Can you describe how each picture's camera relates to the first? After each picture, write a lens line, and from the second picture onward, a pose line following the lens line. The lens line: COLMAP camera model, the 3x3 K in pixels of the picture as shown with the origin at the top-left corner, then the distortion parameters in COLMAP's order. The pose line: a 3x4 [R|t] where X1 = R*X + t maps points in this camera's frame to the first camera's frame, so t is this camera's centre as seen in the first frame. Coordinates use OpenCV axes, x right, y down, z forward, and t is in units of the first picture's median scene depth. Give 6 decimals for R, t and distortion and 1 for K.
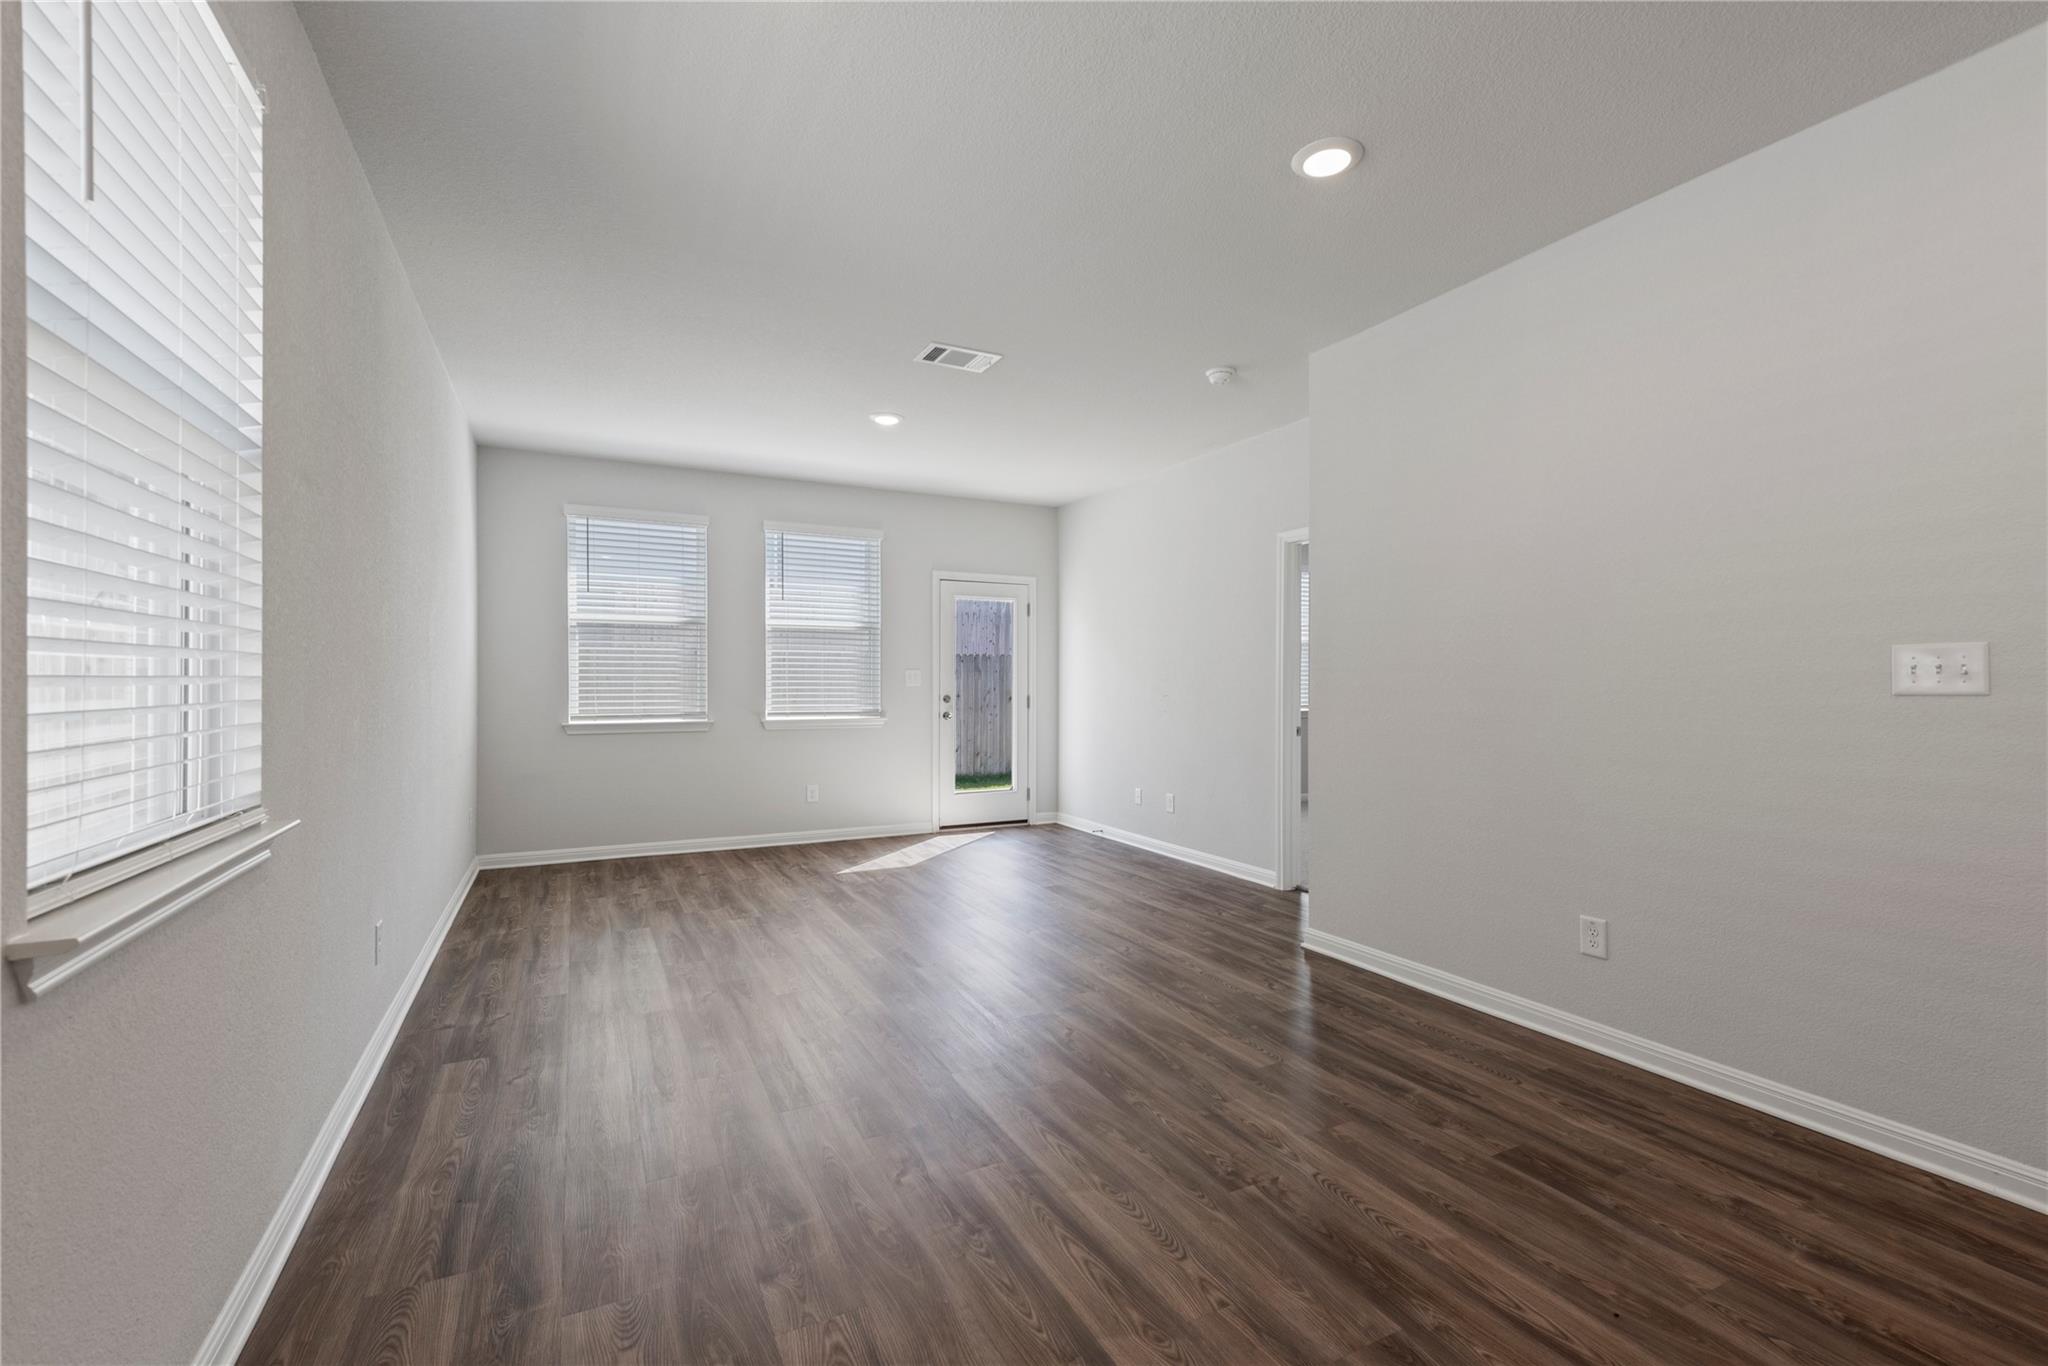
lens RADIAL K [[895.4, 0, 1035.8], [0, 895.4, 674.5], [0, 0, 1]] dist [0.011995, -0.004599]
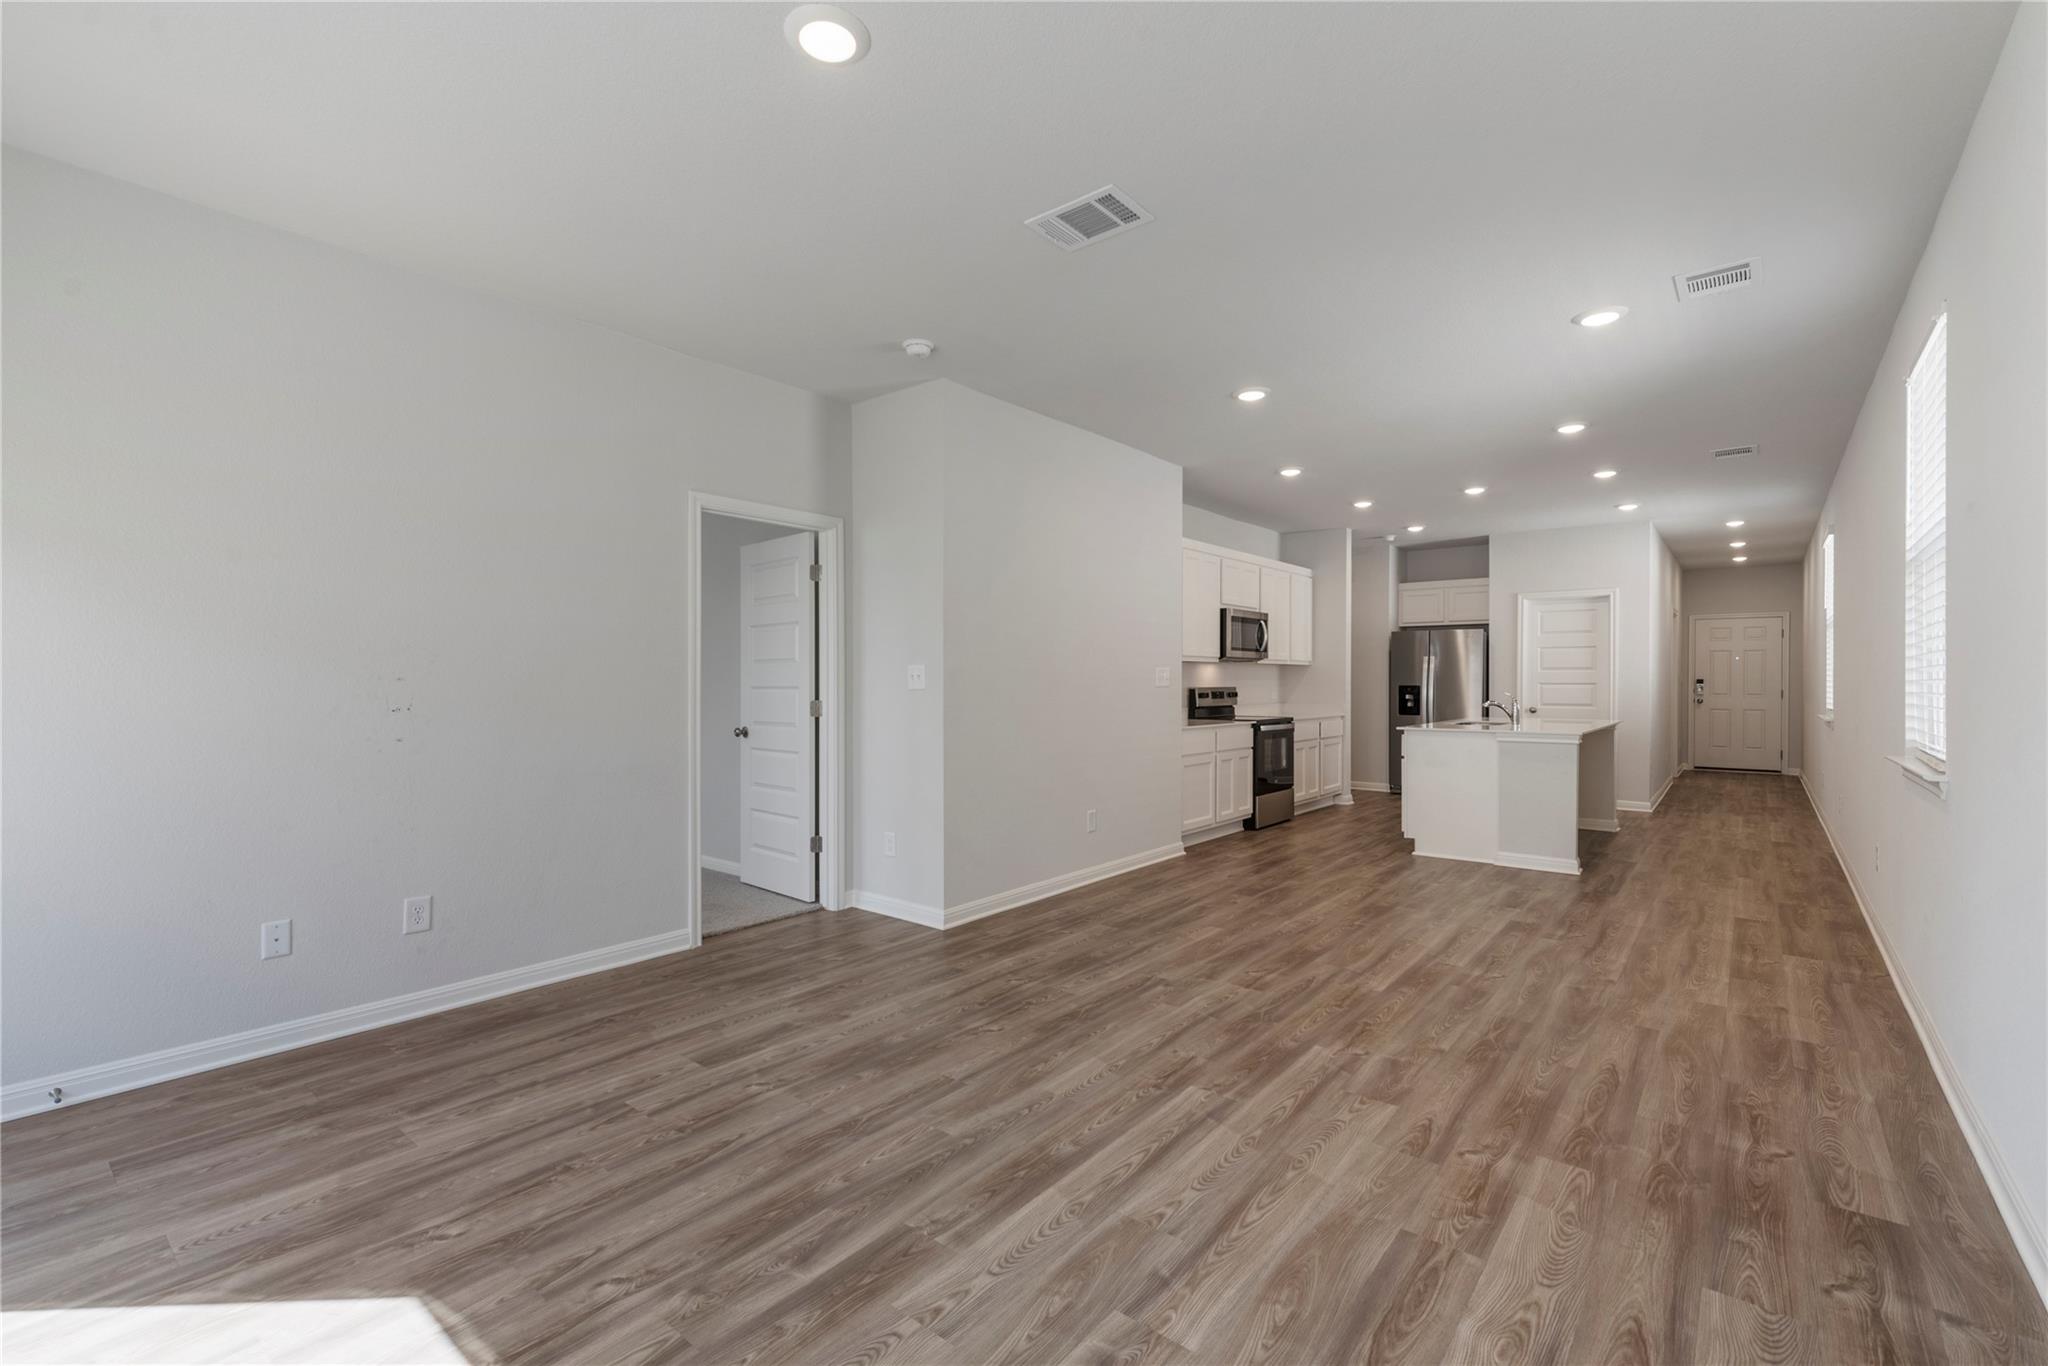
lens RADIAL K [[895.4, 0, 1024.0], [0, 895.4, 687.0], [0, 0, 1]] dist [0.011995, -0.004599]
pose [[-0.400914, -0.007077, 0.916088, -1.260299], [-0.006601, 0.999967, 0.004836, 0.014021], [-0.916092, -0.004108, -0.400947, 2.360157]]
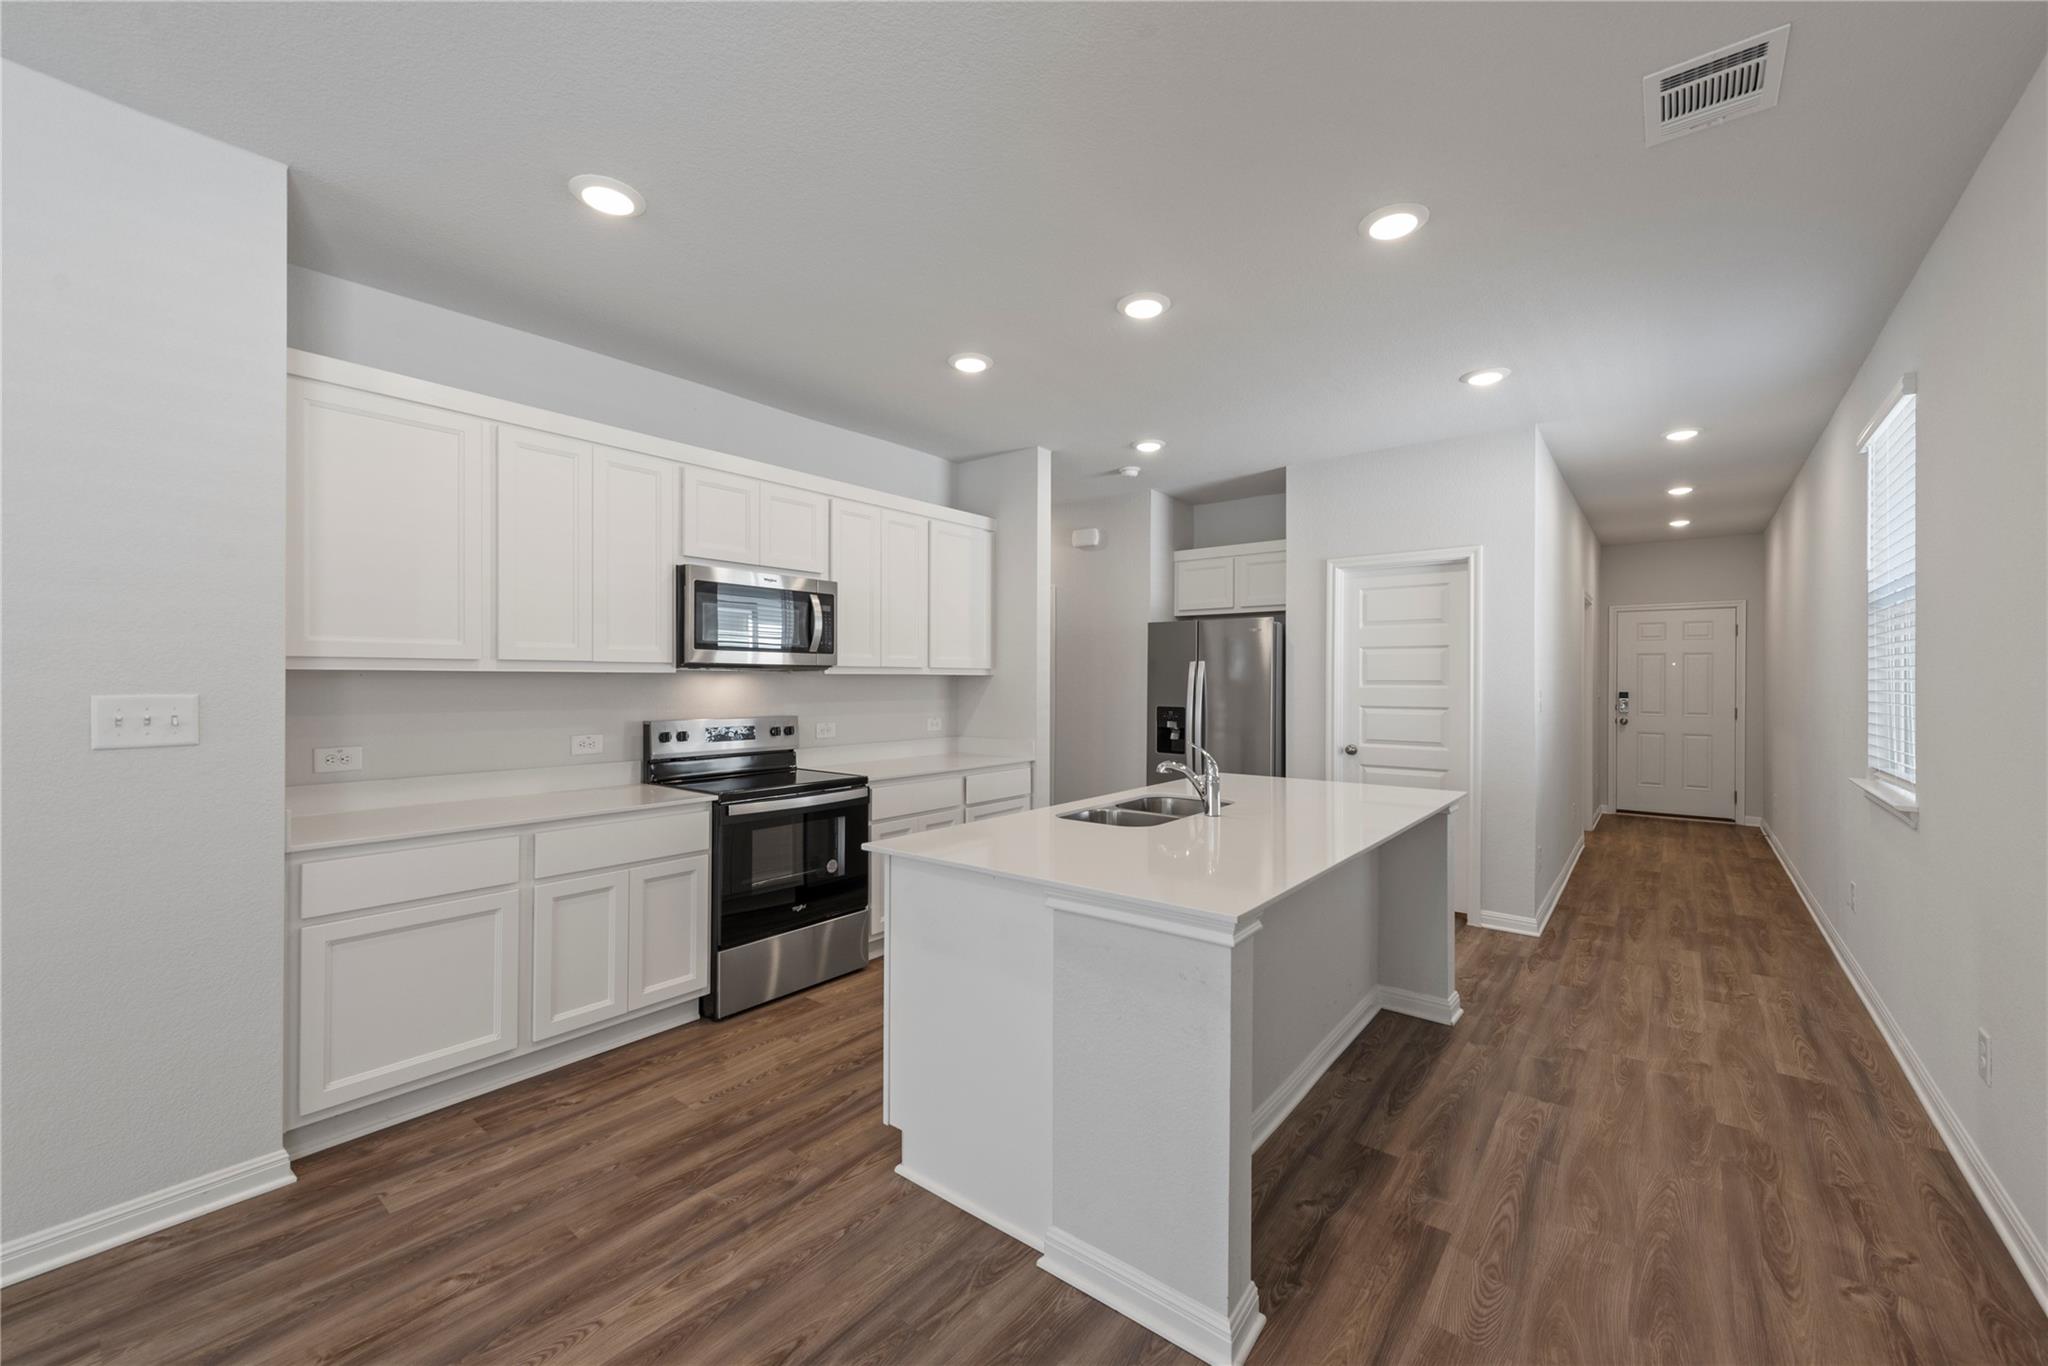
lens RADIAL K [[807.0, 0, 1029.1], [0, 807.0, 679.2], [0, 0, 1]] dist [0.009335, -0.001633]
pose [[-0.409827, -0.003524, 0.912156, -0.194536], [-0.010095, 0.999949, -0.000673, -0.058494], [-0.912107, -0.009484, -0.409842, 0.462888]]
